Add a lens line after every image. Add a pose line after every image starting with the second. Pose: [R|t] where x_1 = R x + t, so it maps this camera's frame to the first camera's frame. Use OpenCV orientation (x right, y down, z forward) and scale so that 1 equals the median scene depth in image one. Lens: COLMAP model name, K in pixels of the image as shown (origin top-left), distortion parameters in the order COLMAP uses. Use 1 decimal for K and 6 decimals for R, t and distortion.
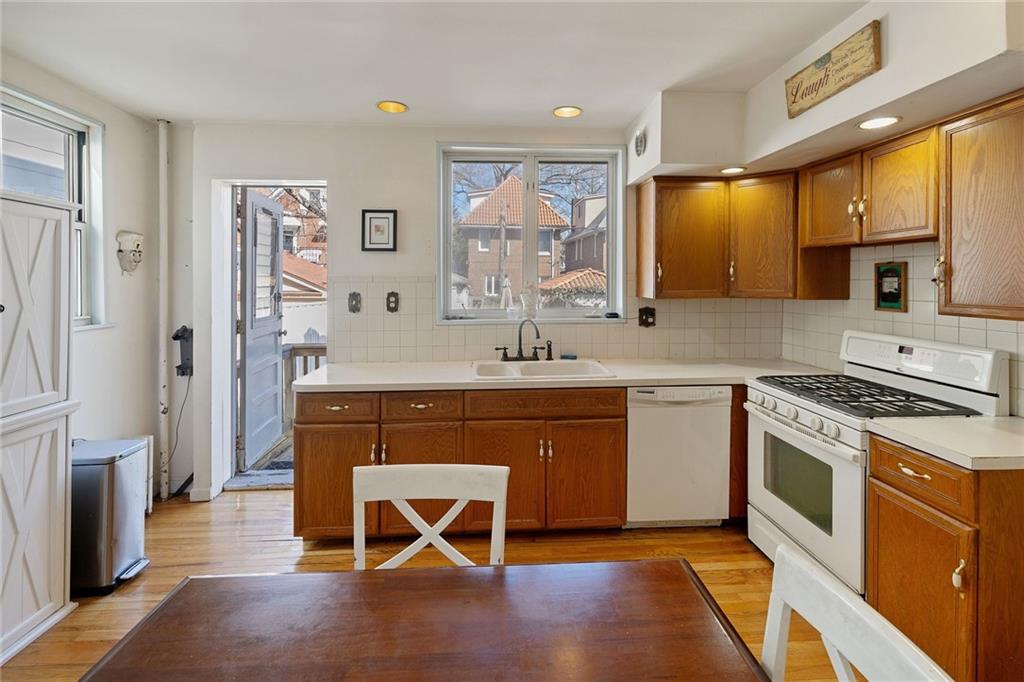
lens RADIAL K [[451.1, 0, 508.3], [0, 451.1, 286.3], [0, 0, 1]] dist [0.001100, -0.000038]
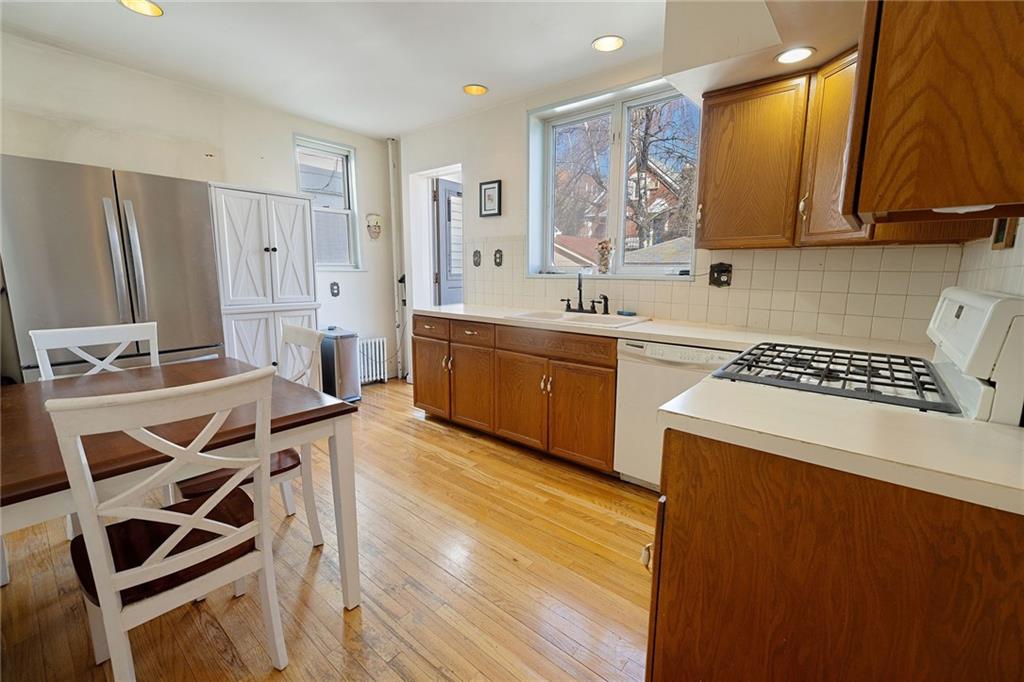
lens RADIAL K [[427.2, 0, 512.0], [0, 427.2, 341.0], [0, 0, 1]] dist [-0.000810, -0.000091]
pose [[0.729607, 0.122520, -0.672802, 0.690891], [-0.018119, 0.986938, 0.160078, 0.083855], [0.683627, -0.104603, 0.722297, 0.177356]]
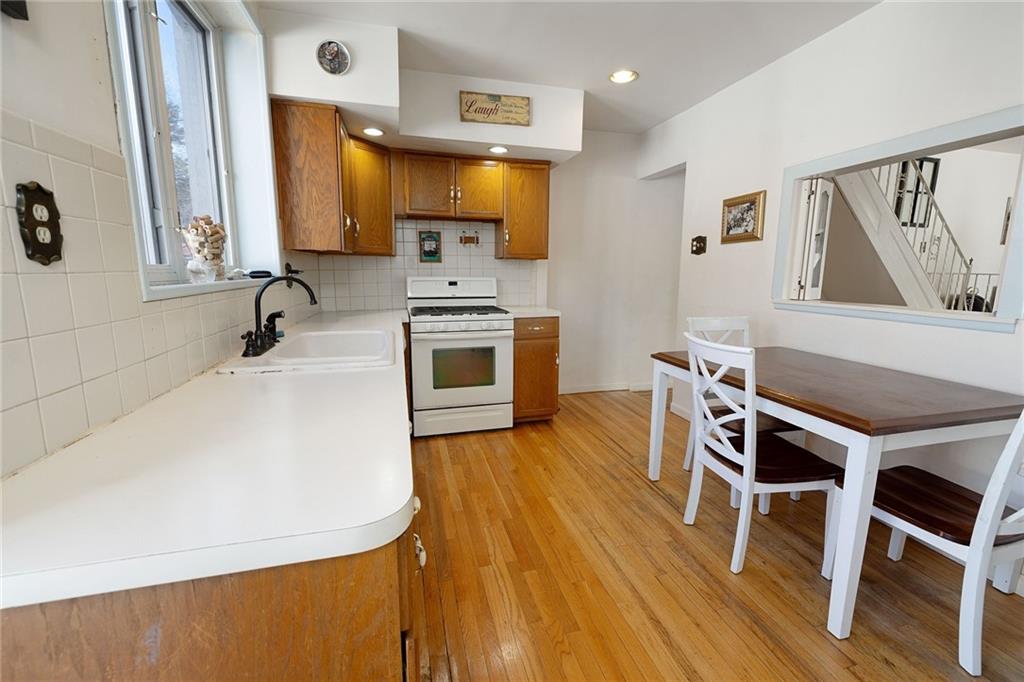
lens RADIAL K [[427.2, 0, 512.0], [0, 427.2, 341.0], [0, 0, 1]] dist [-0.000810, -0.000091]
pose [[-0.202982, -0.160022, 0.966018, -0.657676], [0.006680, 0.986307, 0.164787, 0.073371], [-0.979160, 0.039902, -0.199134, 0.916157]]
